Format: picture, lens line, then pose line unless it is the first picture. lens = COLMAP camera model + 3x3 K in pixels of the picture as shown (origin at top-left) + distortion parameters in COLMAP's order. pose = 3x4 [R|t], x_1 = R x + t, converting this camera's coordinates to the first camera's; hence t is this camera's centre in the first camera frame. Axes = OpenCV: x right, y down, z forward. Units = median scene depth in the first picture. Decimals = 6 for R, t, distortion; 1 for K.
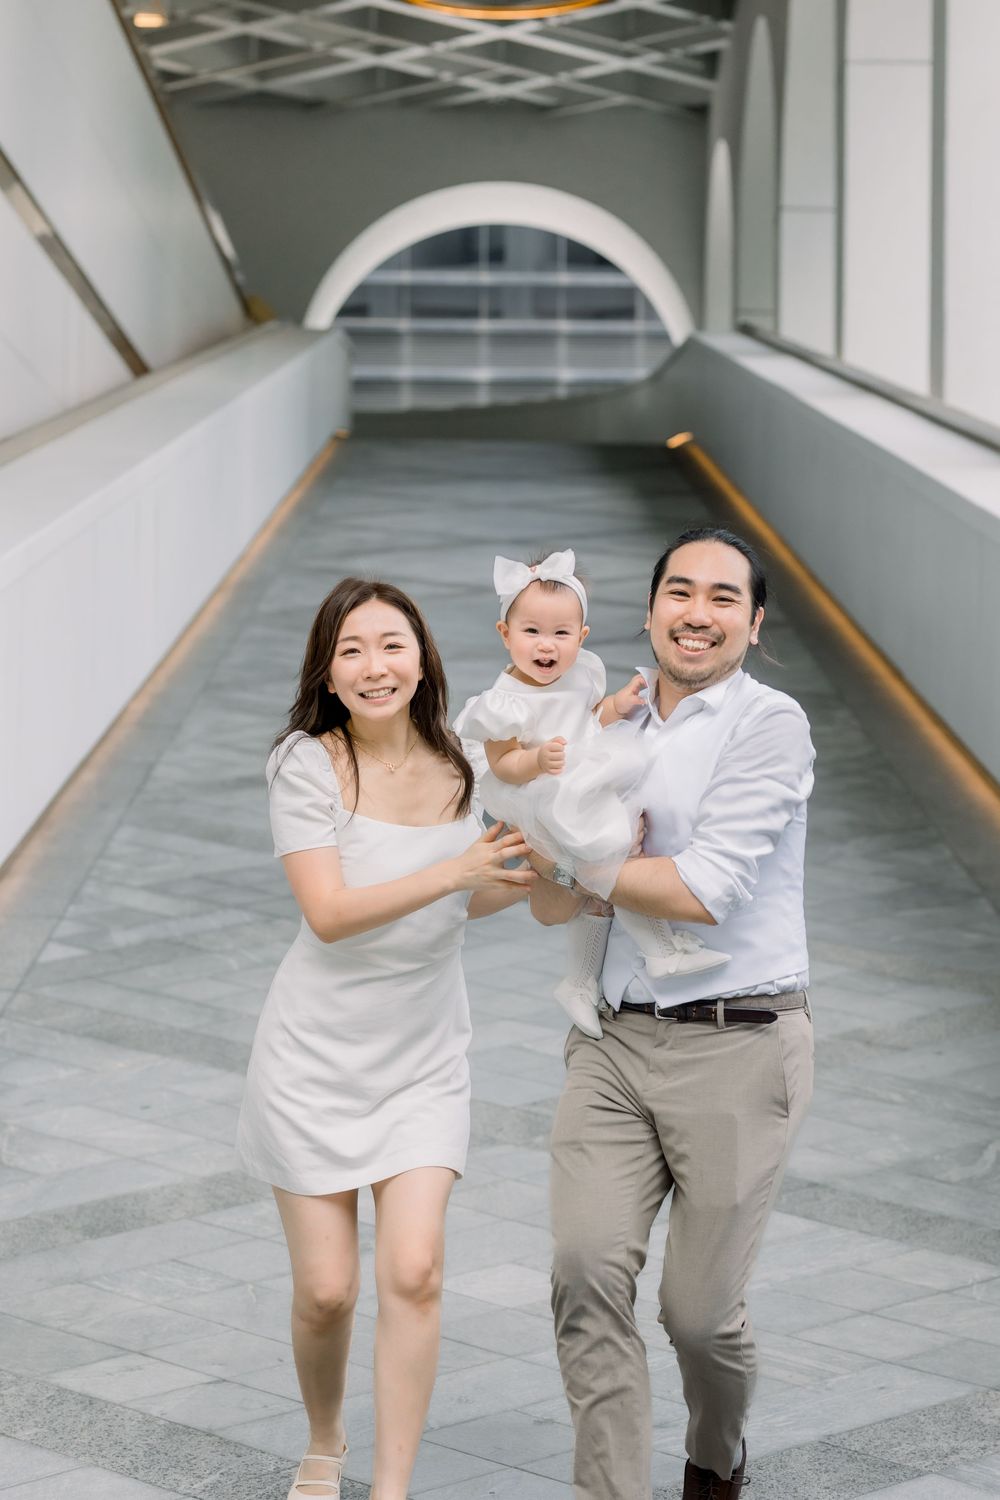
lens RADIAL K [[3643.7, 0, 500.0], [0, 3643.7, 750.0], [0, 0, 1]] dist [0.023863, -0.342122]
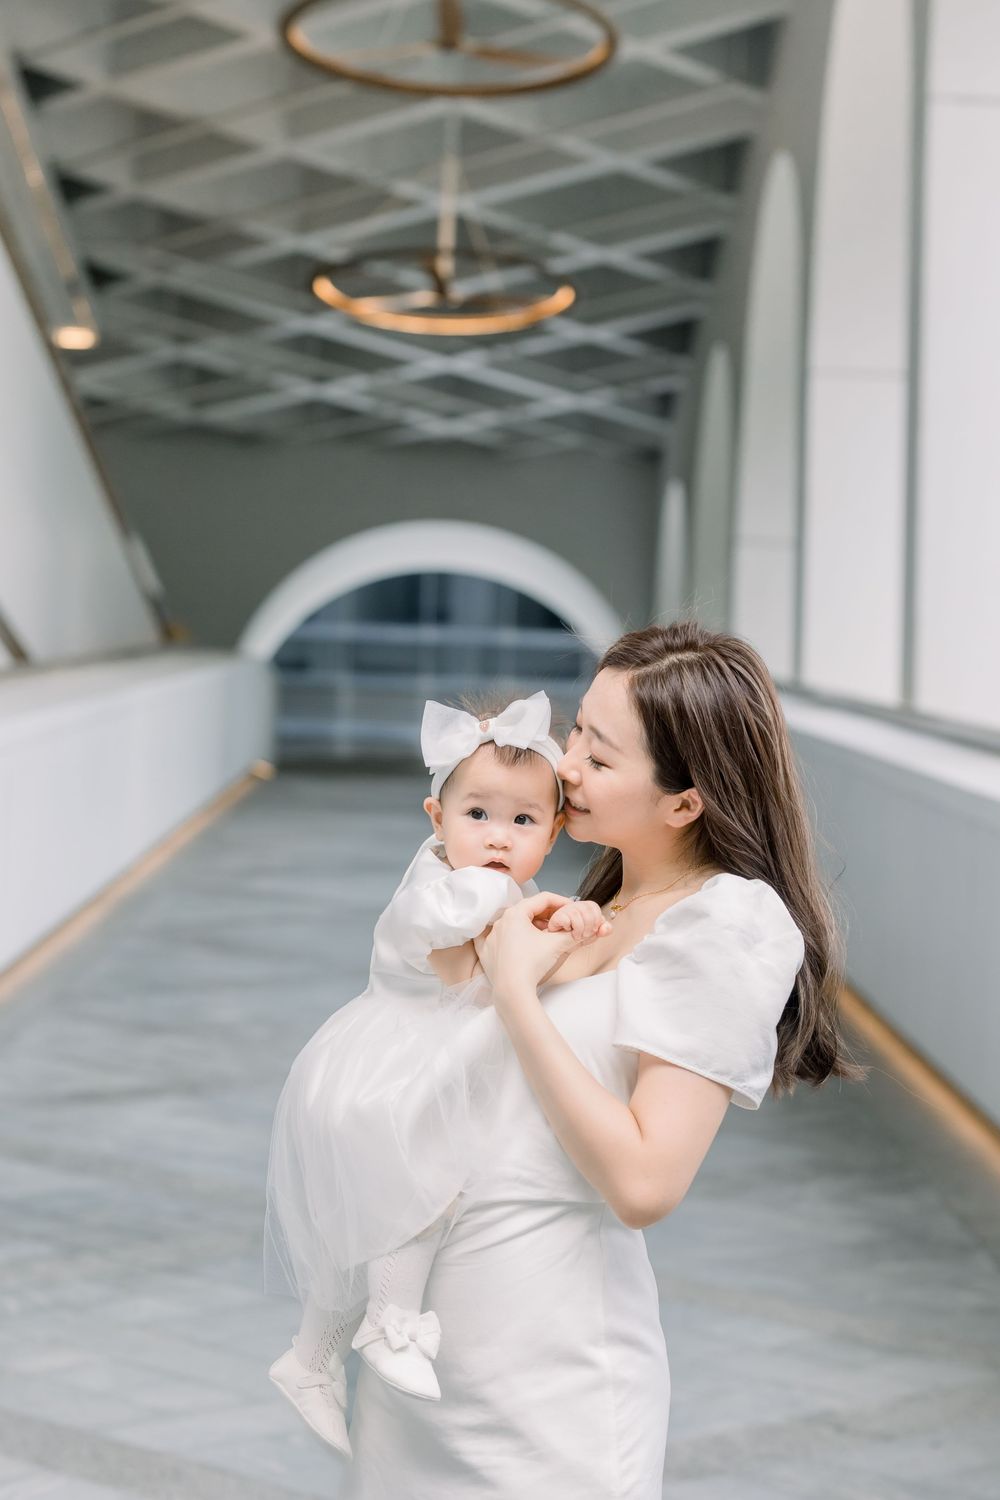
lens RADIAL K [[3643.7, 0, 500.0], [0, 3643.7, 750.0], [0, 0, 1]] dist [0.023863, -0.342122]
pose [[0.999553, 0.026821, 0.013189, 0.012246], [-0.025260, 0.993949, -0.106896, 0.016393], [-0.015976, 0.106515, 0.994183, 0.168620]]
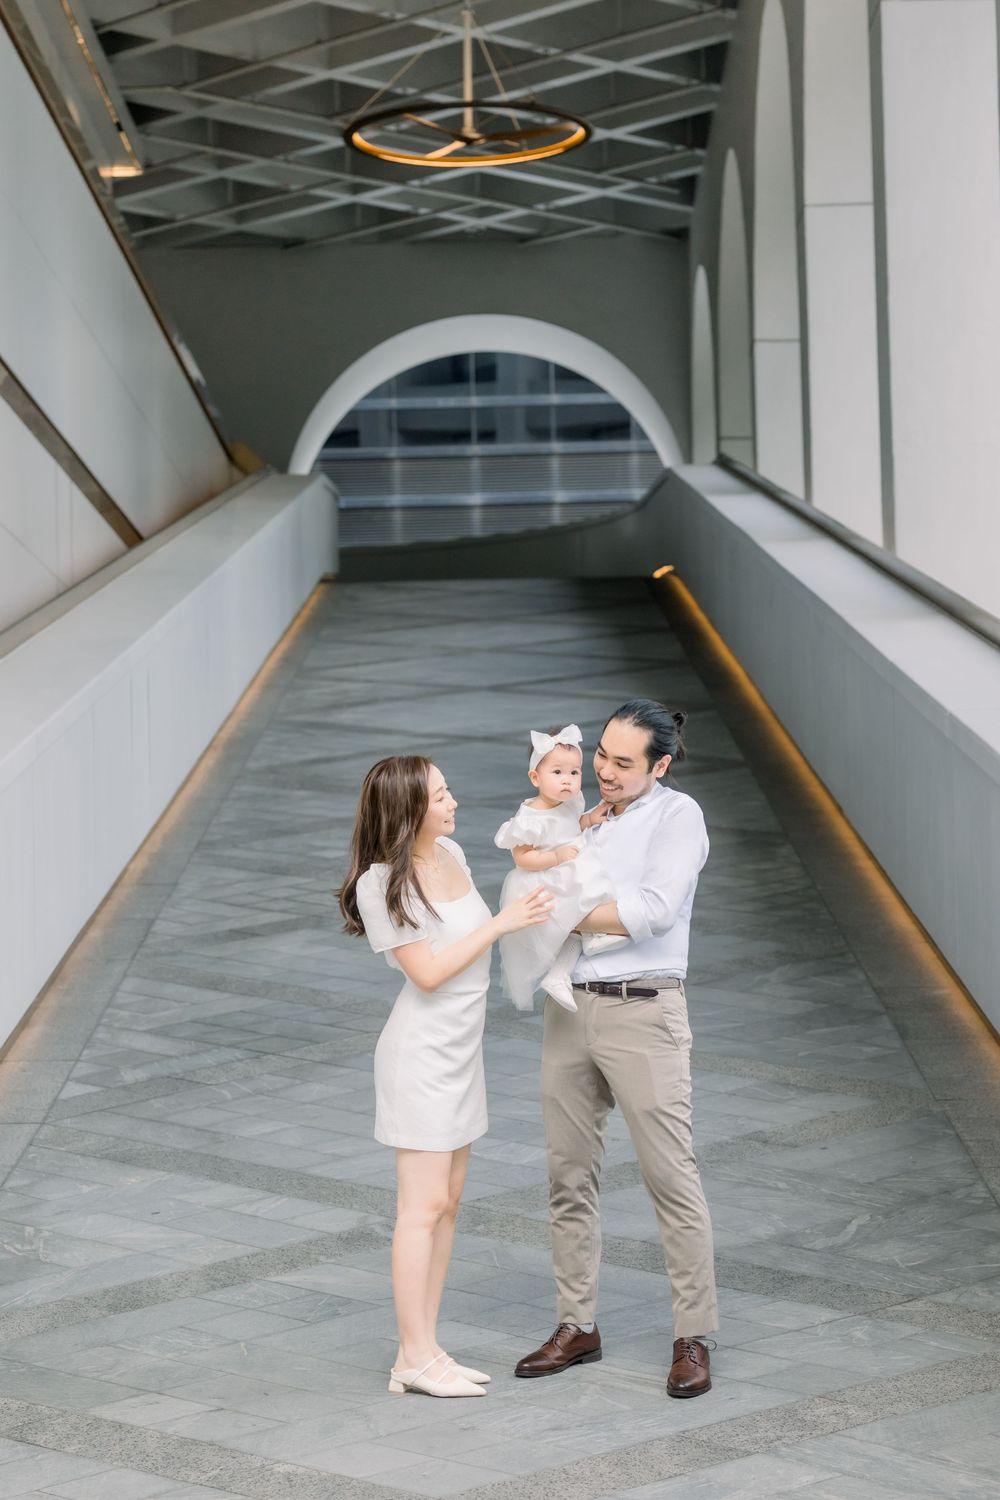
lens RADIAL K [[3882.0, 0, 465.0], [0, 3882.0, 797.5], [0, 0, 1]] dist [0.014092, -0.011699]
pose [[0.999299, -0.034742, -0.013944, 0.017486], [0.034453, 0.999196, -0.020493, -0.005995], [0.014644, 0.019998, 0.999693, -0.179536]]
